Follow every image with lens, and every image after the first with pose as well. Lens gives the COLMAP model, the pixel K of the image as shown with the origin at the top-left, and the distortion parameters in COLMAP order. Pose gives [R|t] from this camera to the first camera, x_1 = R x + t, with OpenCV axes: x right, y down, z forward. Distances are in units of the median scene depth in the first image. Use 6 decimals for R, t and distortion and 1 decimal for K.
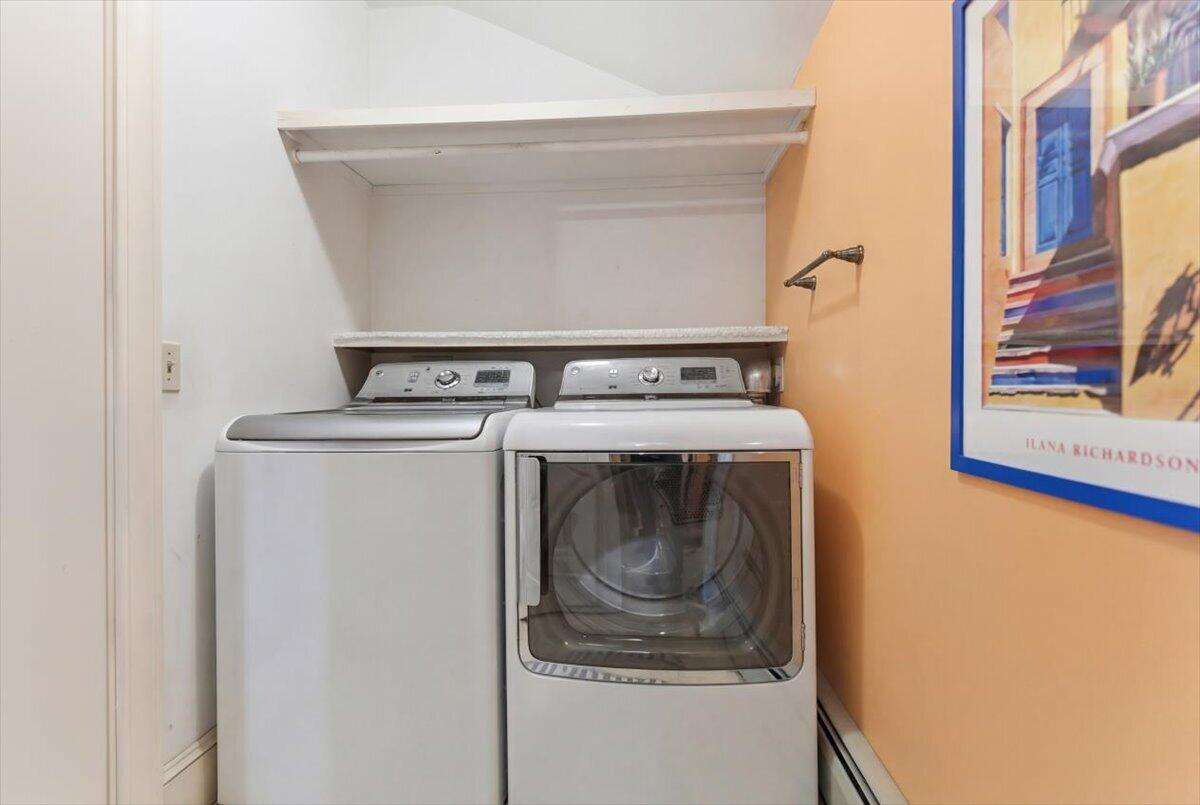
lens RADIAL K [[558.0, 0, 602.4], [0, 558.0, 392.8], [0, 0, 1]] dist [-0.001164, 0.000132]
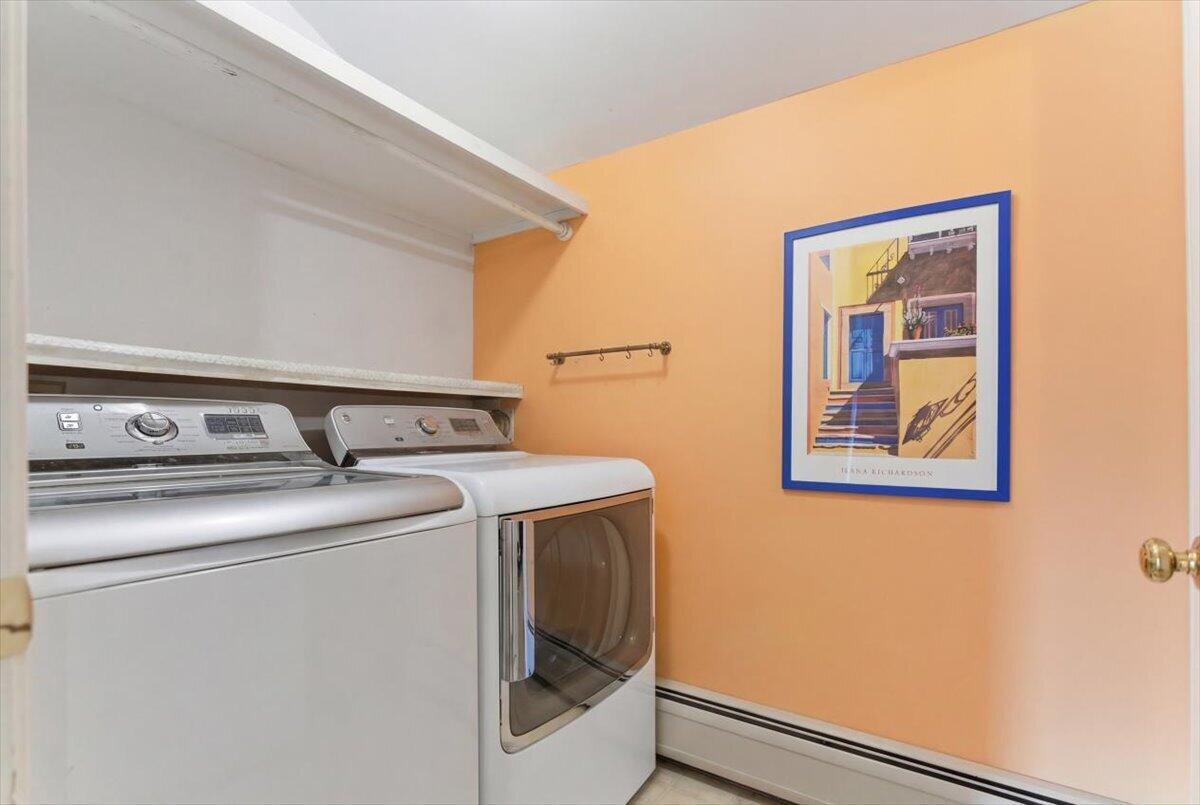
lens RADIAL K [[588.3, 0, 602.9], [0, 588.3, 436.8], [0, 0, 1]] dist [-0.000578, -0.000050]
pose [[0.475708, -0.002706, 0.879599, -1.606043], [-0.001066, 0.999993, 0.003652, -0.044647], [-0.879603, -0.002675, 0.475702, 0.720474]]
